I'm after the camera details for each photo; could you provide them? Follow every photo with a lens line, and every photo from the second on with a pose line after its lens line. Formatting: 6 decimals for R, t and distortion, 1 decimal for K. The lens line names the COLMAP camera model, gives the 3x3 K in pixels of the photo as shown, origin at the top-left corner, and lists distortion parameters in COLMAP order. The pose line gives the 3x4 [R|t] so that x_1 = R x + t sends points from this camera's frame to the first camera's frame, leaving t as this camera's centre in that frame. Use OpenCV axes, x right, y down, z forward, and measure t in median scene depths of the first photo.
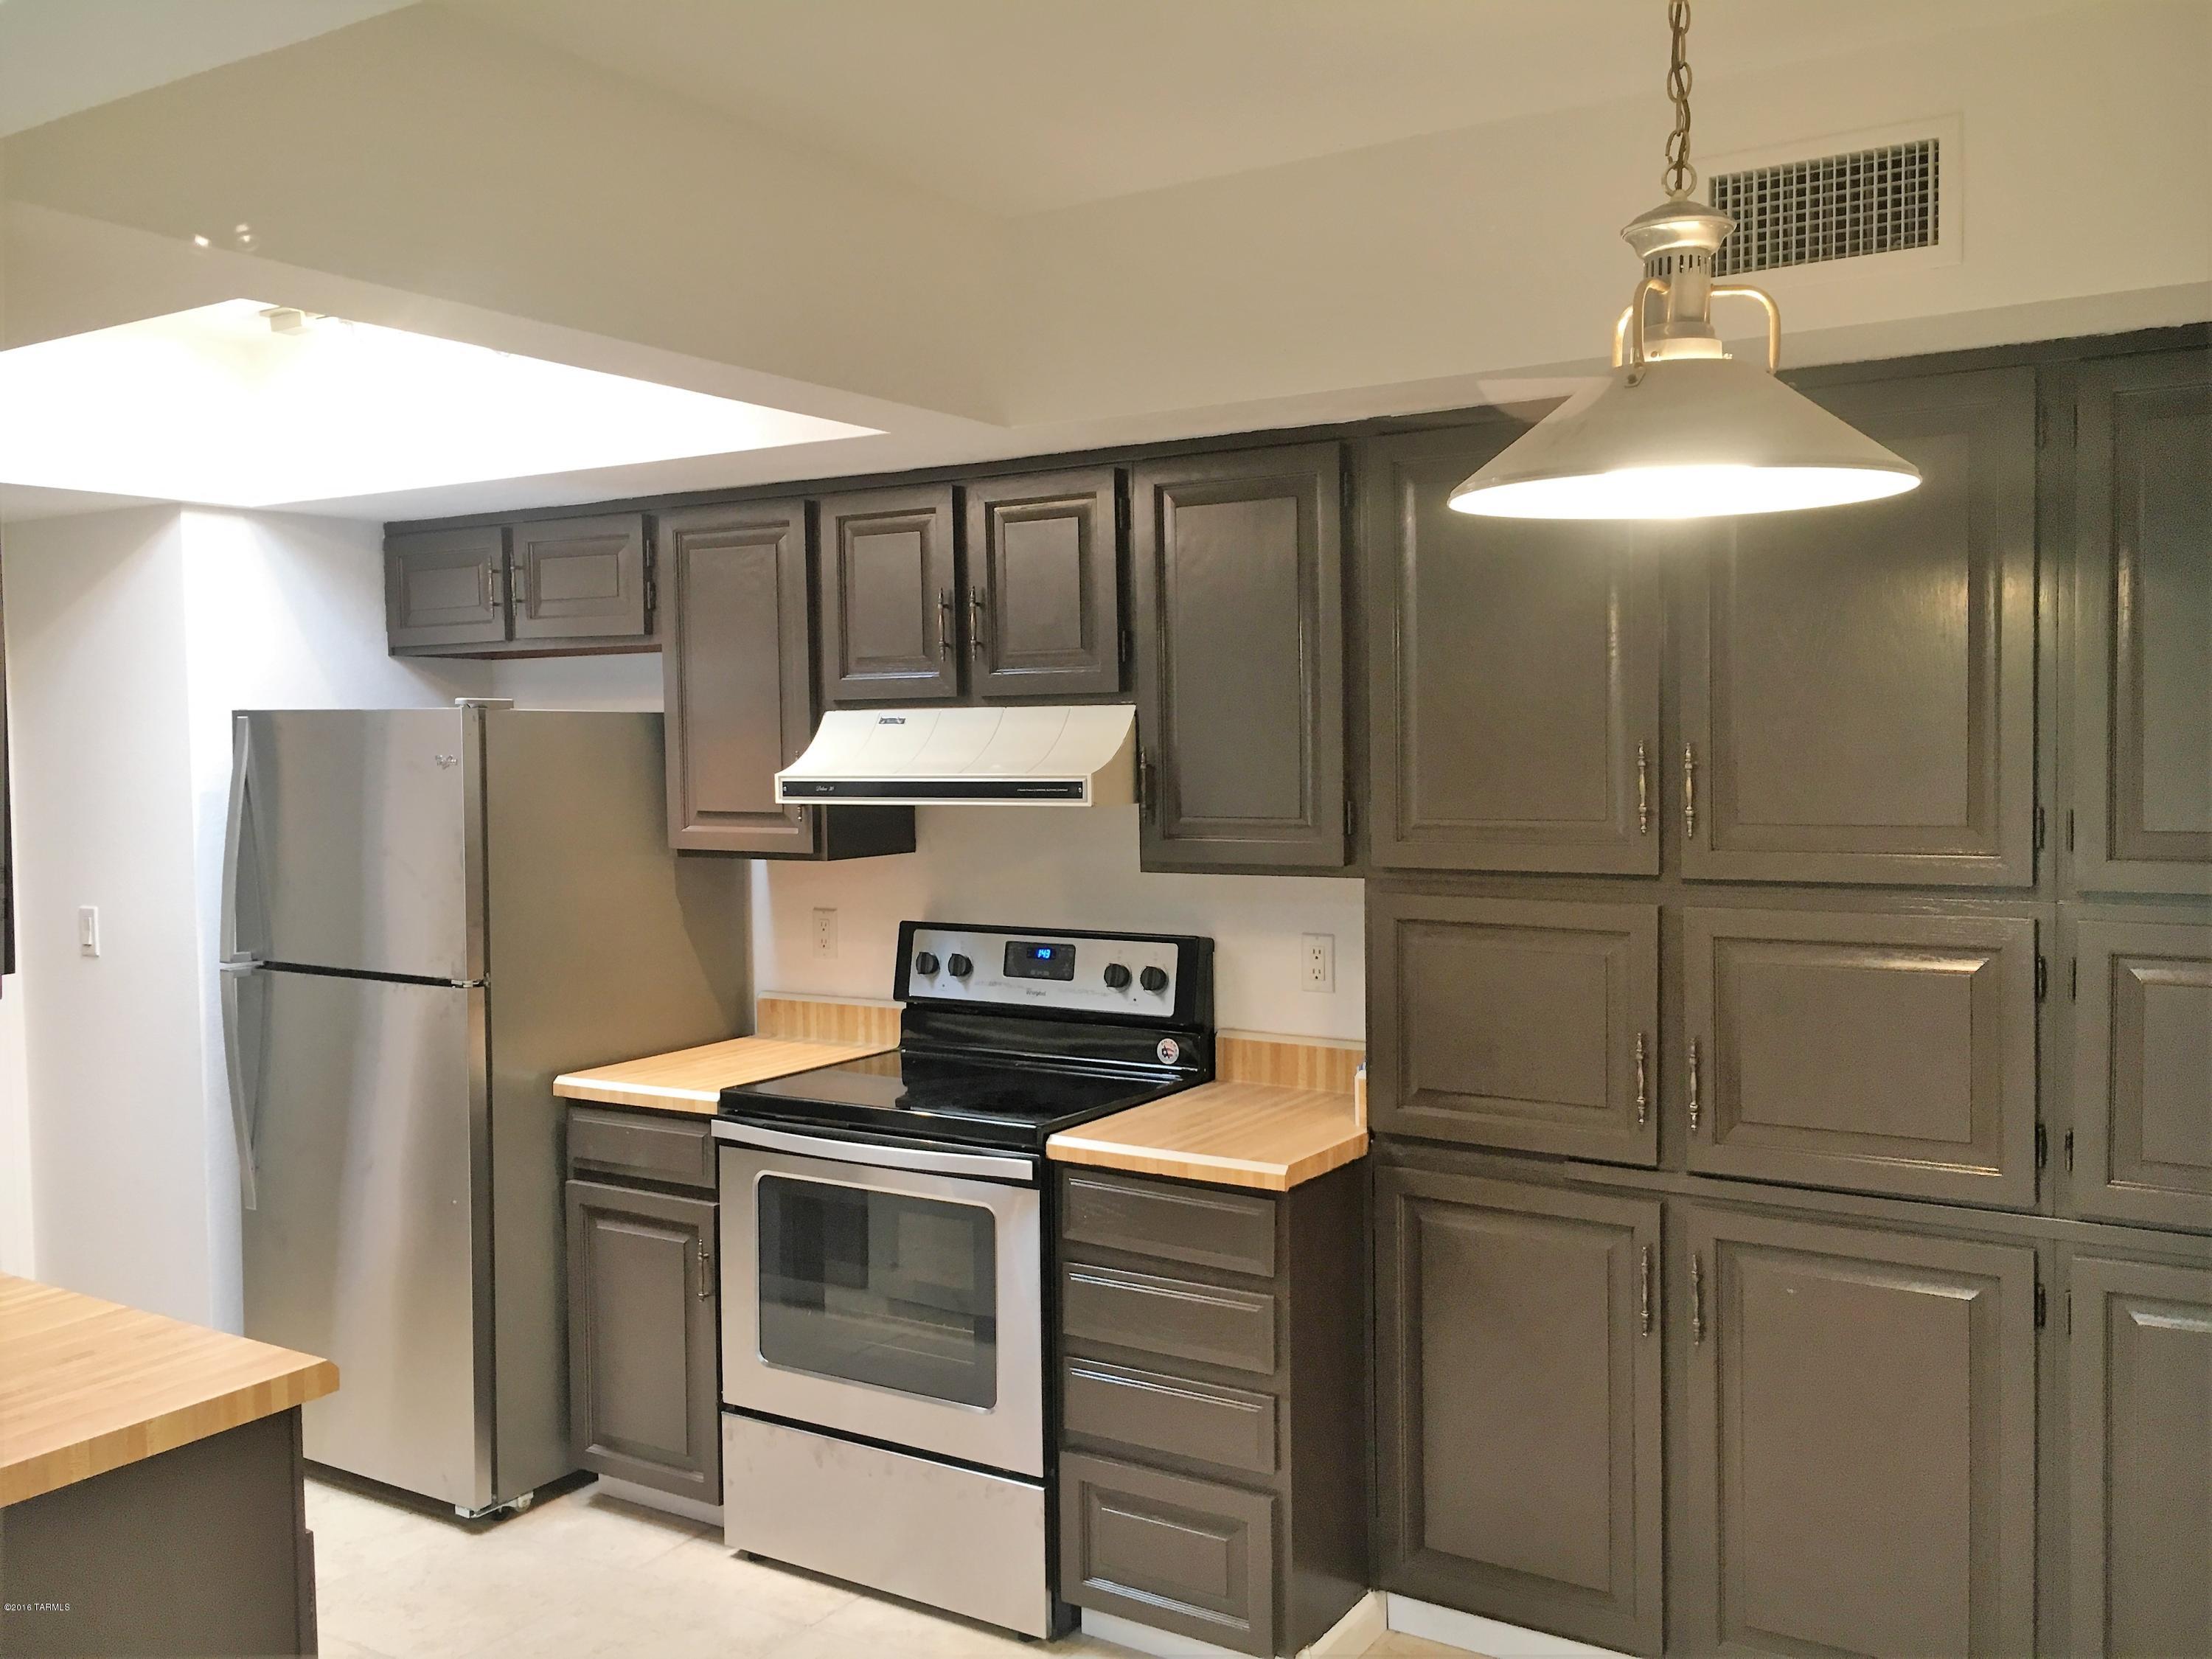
lens RADIAL K [[1875.9, 0, 1047.9], [0, 1875.9, 822.1], [0, 0, 1]] dist [0.065881, -0.085829]
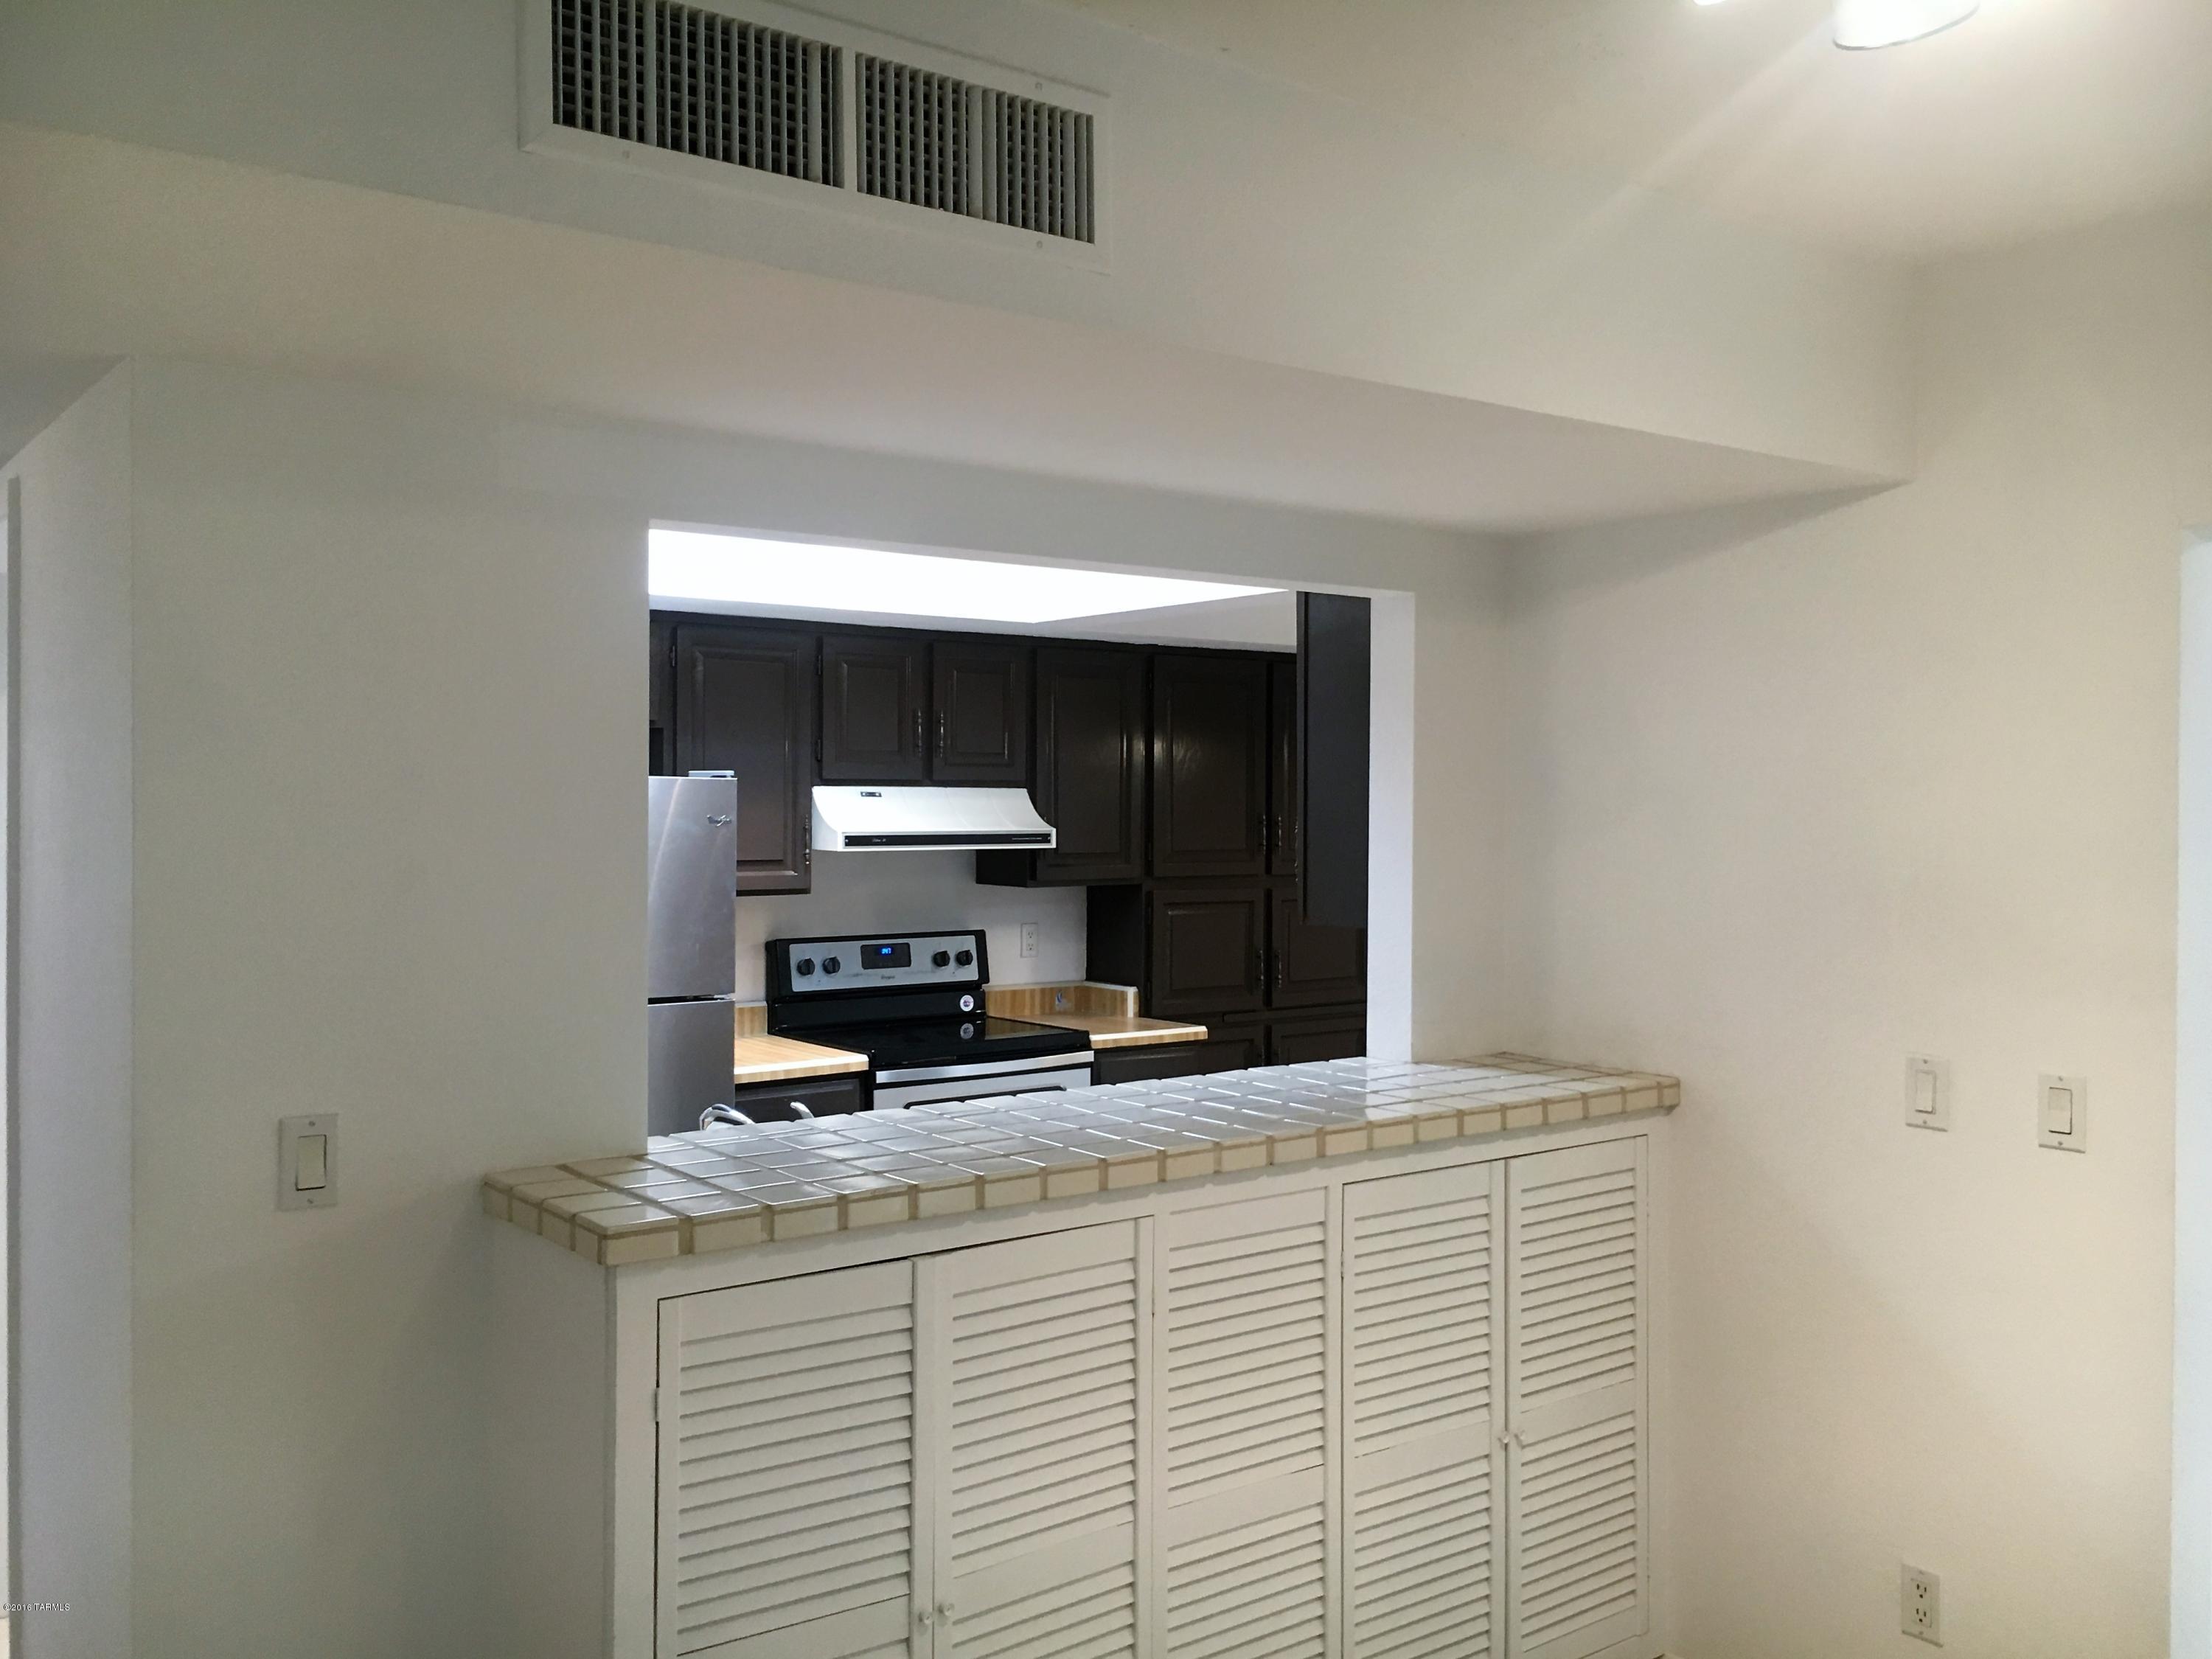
lens RADIAL K [[1875.9, 0, 1047.9], [0, 1875.9, 822.1], [0, 0, 1]] dist [0.065881, -0.085829]
pose [[0.364205, 0.006147, 0.931299, -1.381288], [0.034324, 0.999210, -0.020019, 0.001726], [-0.930686, 0.039257, 0.363706, 0.335747]]
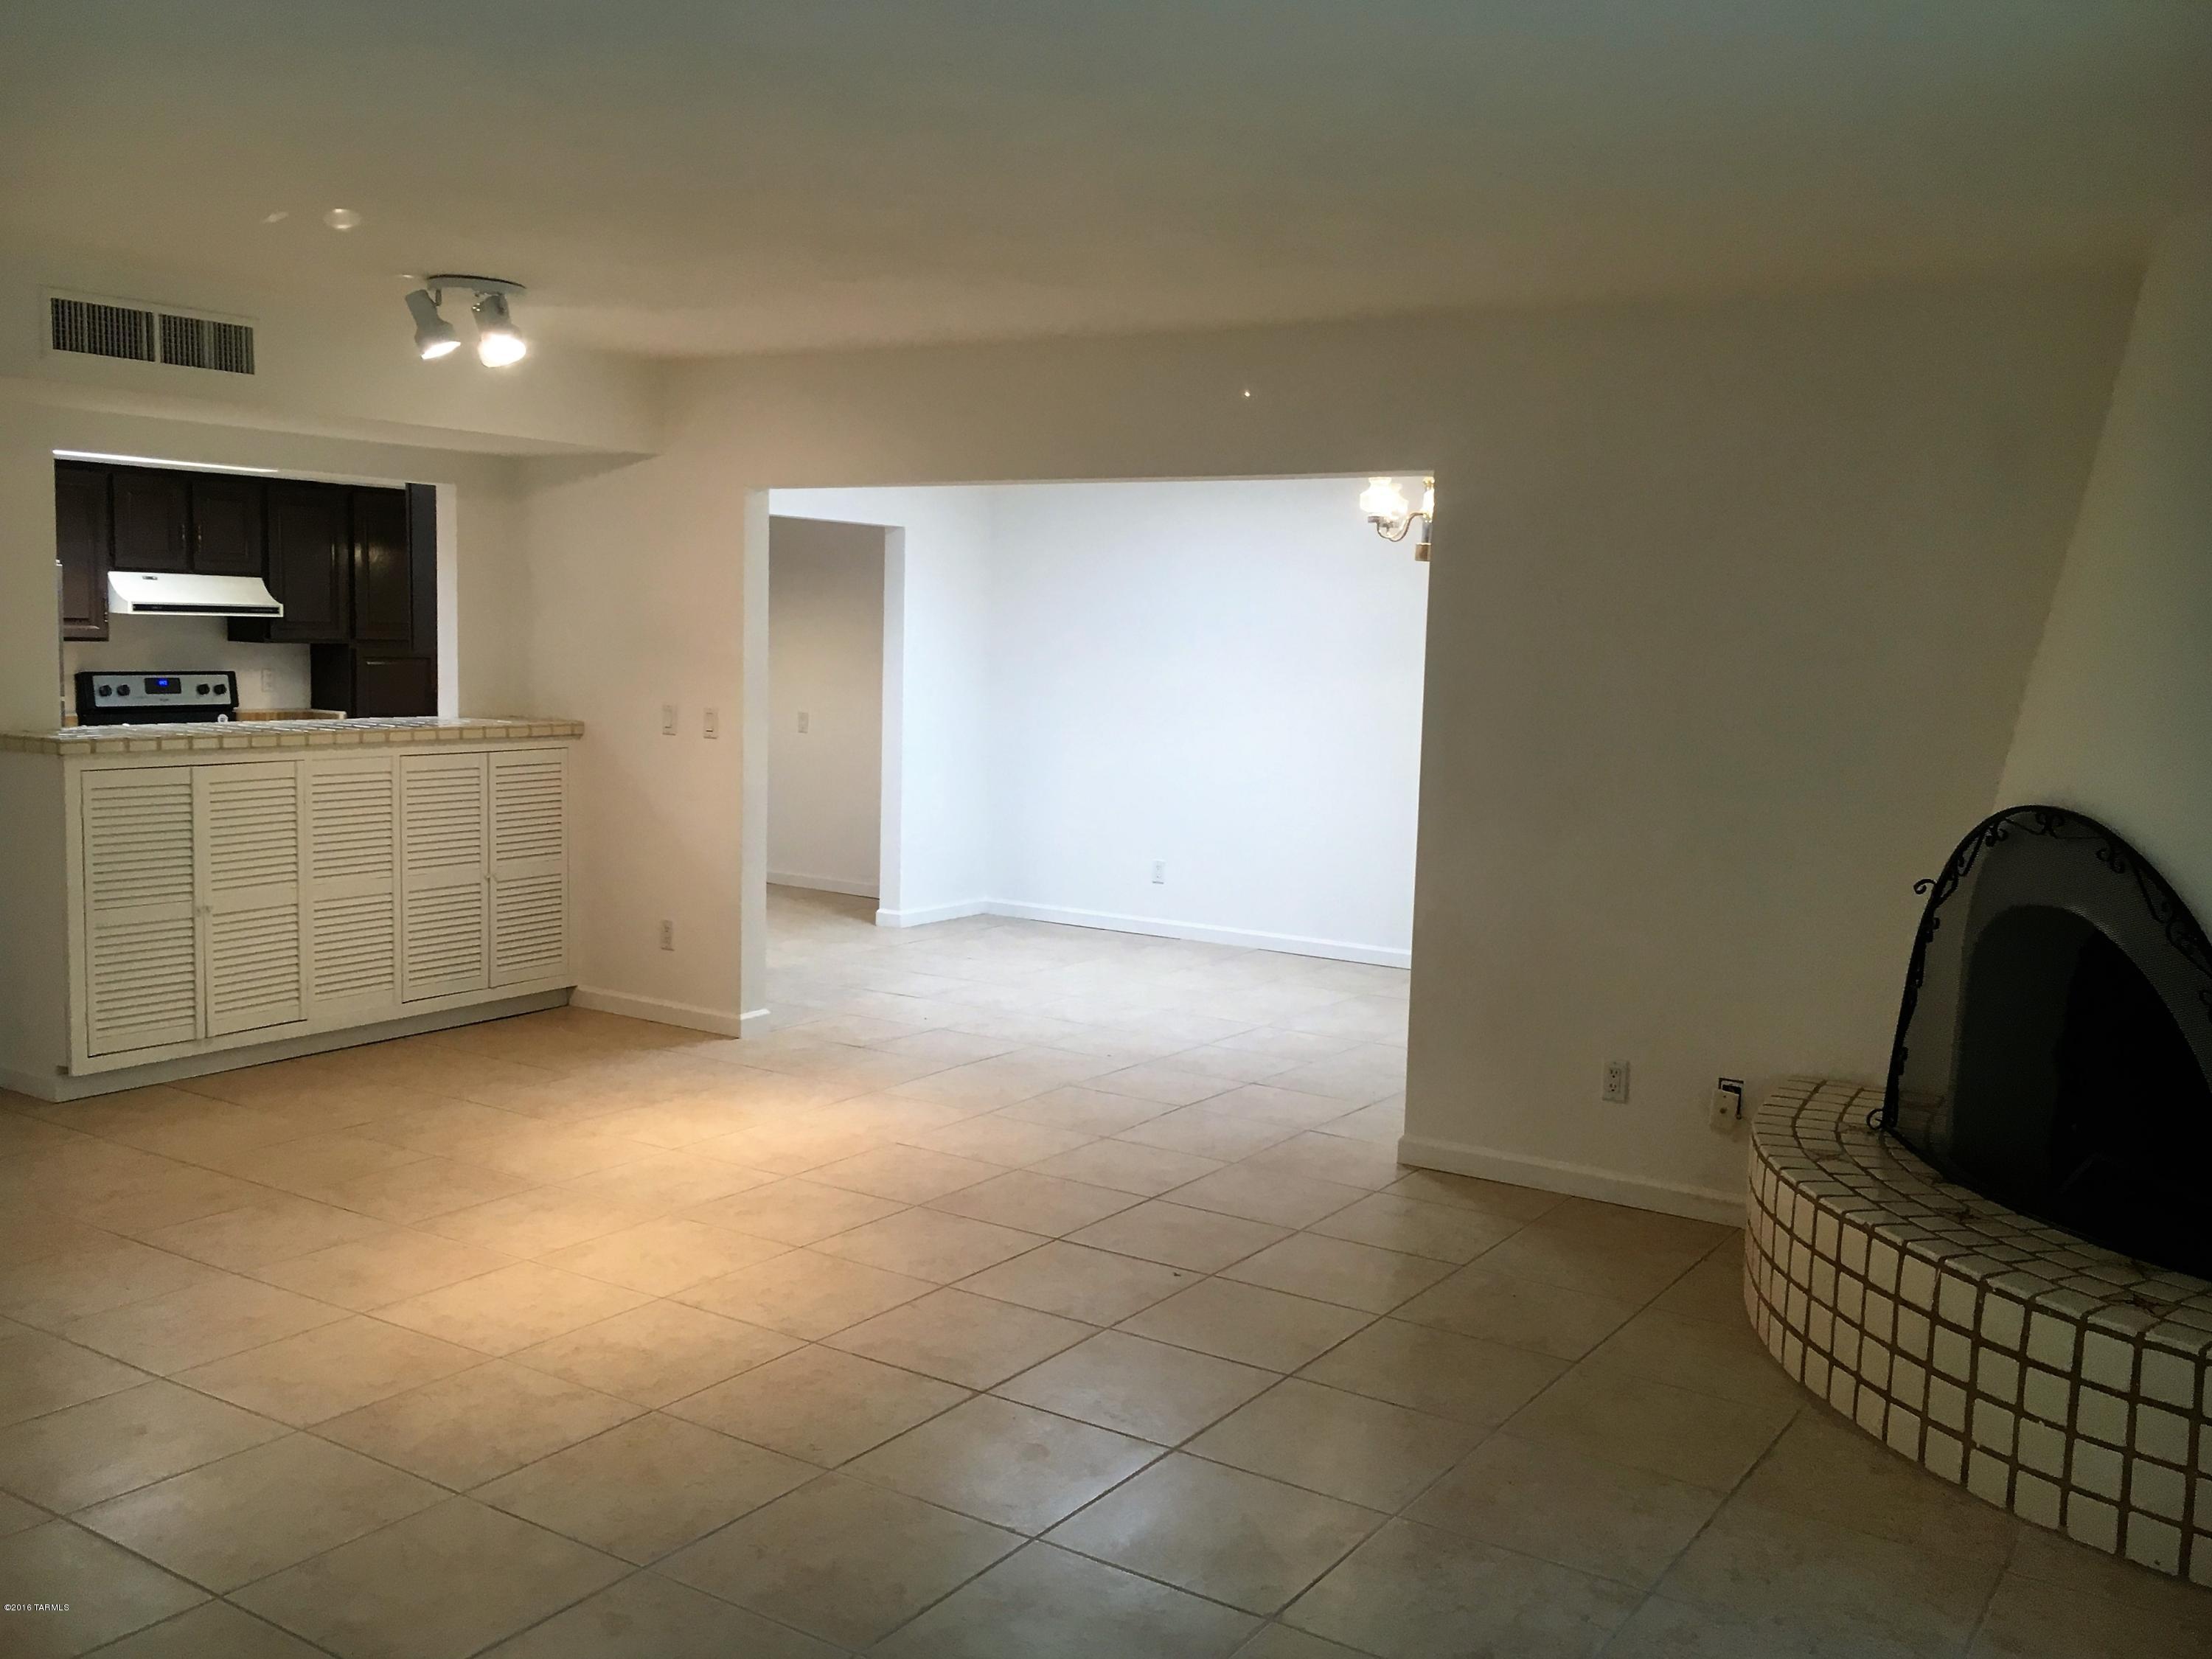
lens RADIAL K [[1936.2, 0, 1070.3], [0, 1936.2, 824.5], [0, 0, 1]] dist [0.067825, -0.081956]
pose [[0.014803, -0.088722, 0.995946, -2.415456], [0.019378, 0.995894, 0.088430, 0.054035], [-0.999703, 0.017991, 0.016461, -0.140300]]
